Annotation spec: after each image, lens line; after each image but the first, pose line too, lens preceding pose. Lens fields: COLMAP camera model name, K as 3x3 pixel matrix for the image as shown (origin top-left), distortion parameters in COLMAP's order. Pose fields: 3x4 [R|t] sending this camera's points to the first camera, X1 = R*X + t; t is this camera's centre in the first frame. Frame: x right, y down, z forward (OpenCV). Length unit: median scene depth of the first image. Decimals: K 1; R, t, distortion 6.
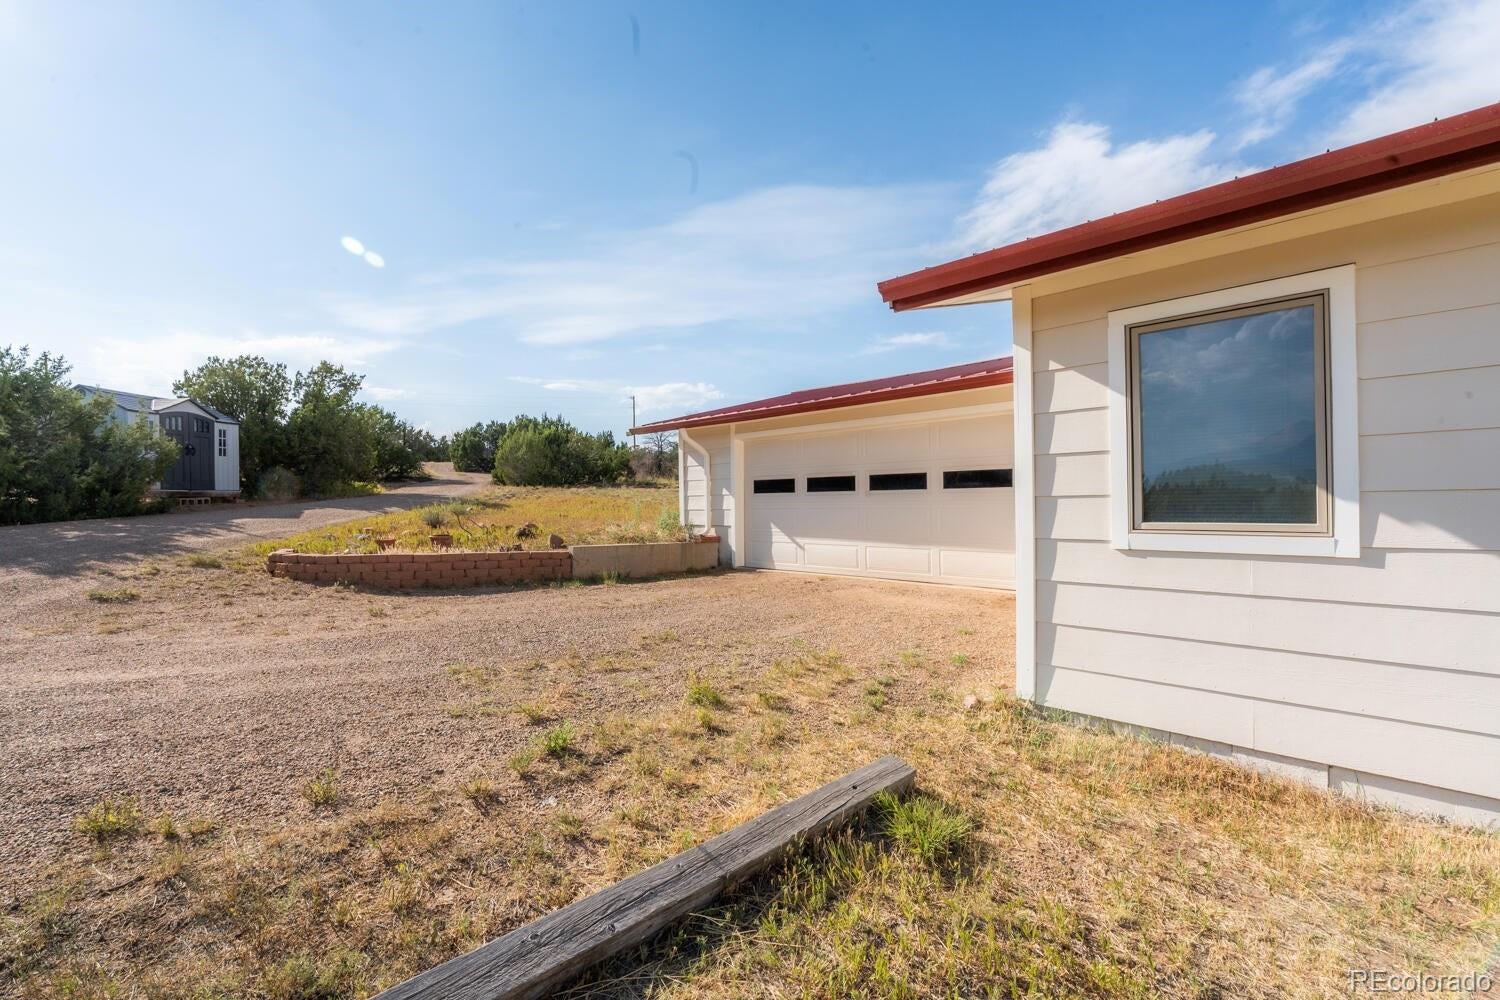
lens RADIAL K [[673.2, 0, 744.2], [0, 673.2, 496.1], [0, 0, 1]] dist [-0.003734, 0.000202]
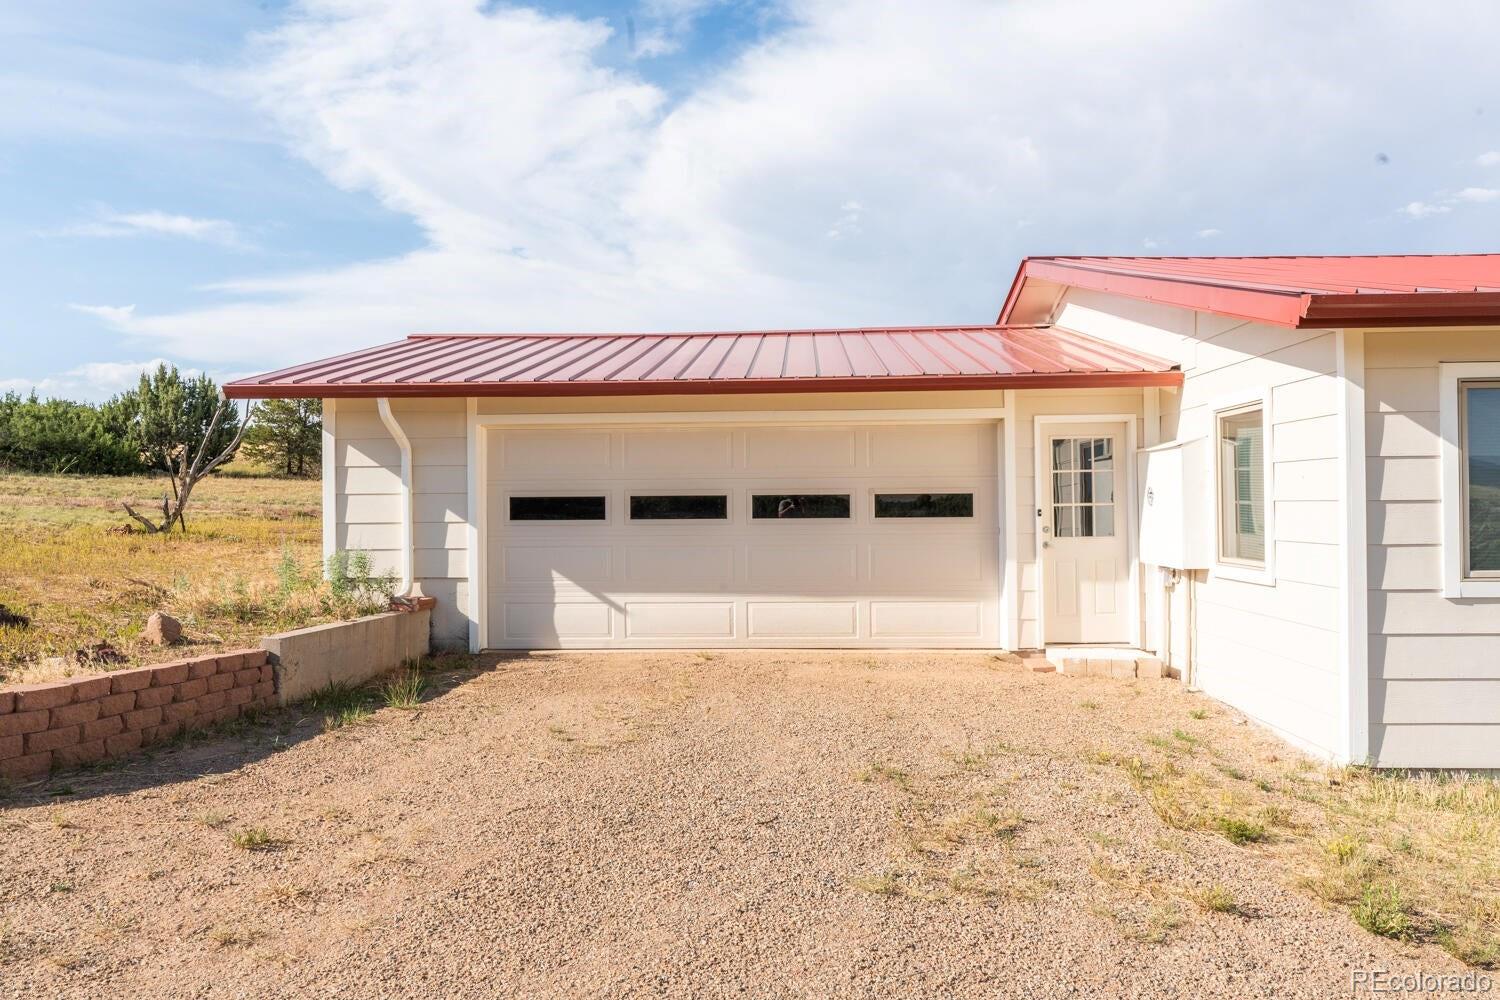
lens RADIAL K [[1076.8, 0, 745.8], [0, 1076.8, 492.6], [0, 0, 1]] dist [0.006648, 0.003064]
pose [[0.723615, 0.012998, 0.690082, -0.503046], [-0.007669, 0.999912, -0.010792, -0.020144], [-0.690161, 0.002517, 0.723651, 0.208454]]
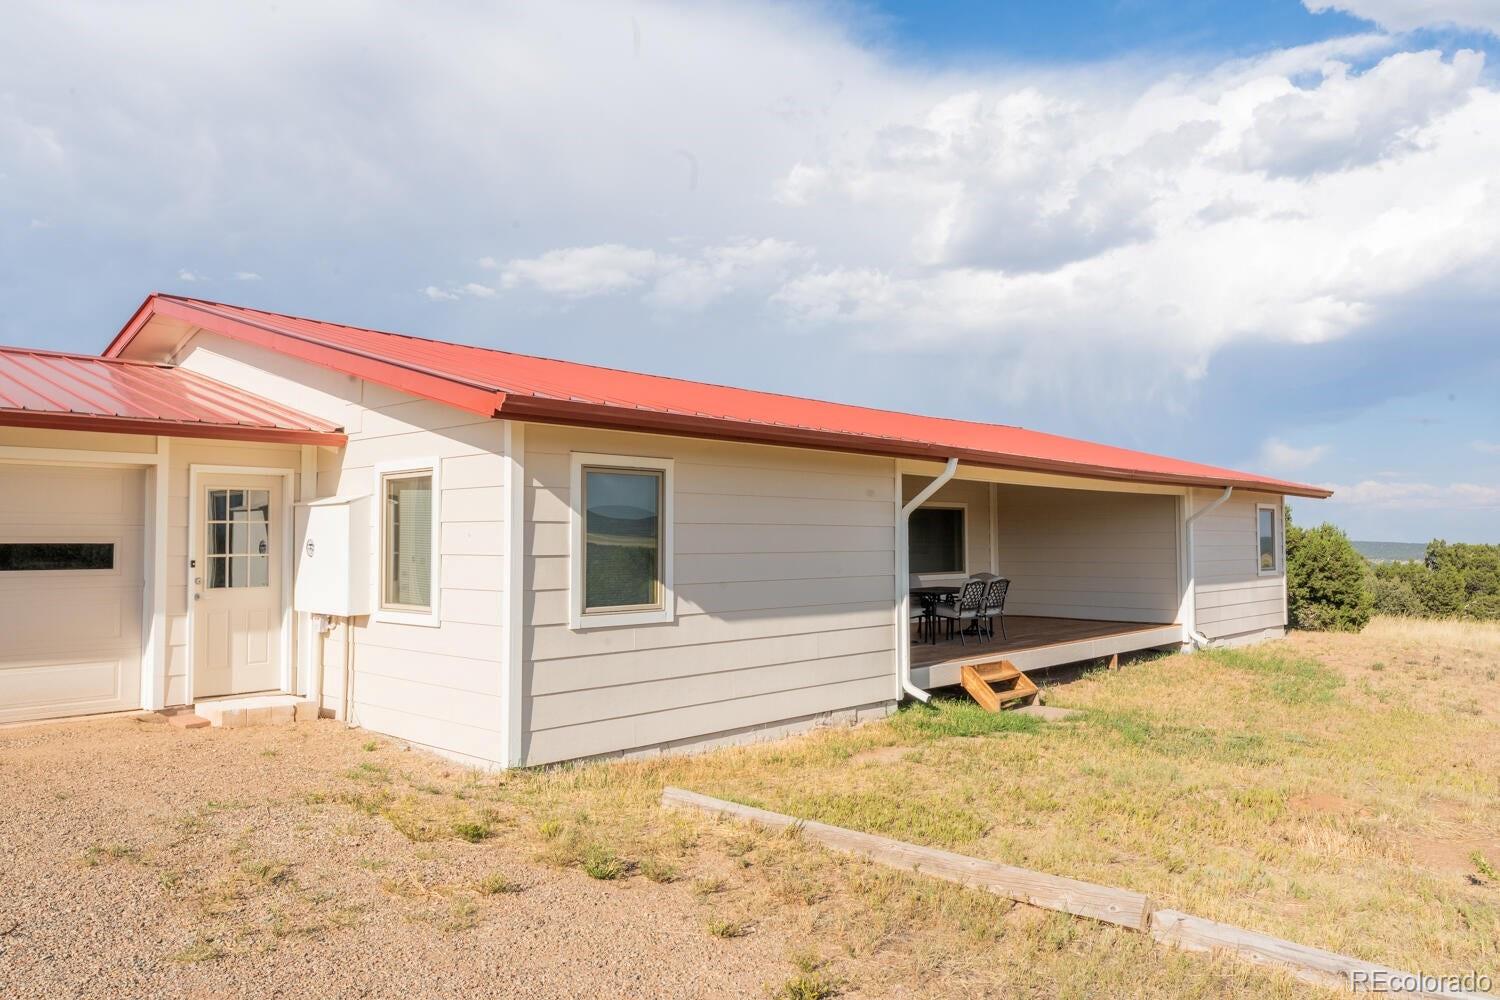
lens RADIAL K [[1076.8, 0, 745.7], [0, 1076.8, 507.6], [0, 0, 1]] dist [0.006648, 0.003064]
pose [[-0.050529, 0.041596, 0.997856, -0.607940], [-0.009934, 0.999062, -0.042149, -0.028687], [-0.998673, -0.012043, -0.050069, 0.289033]]
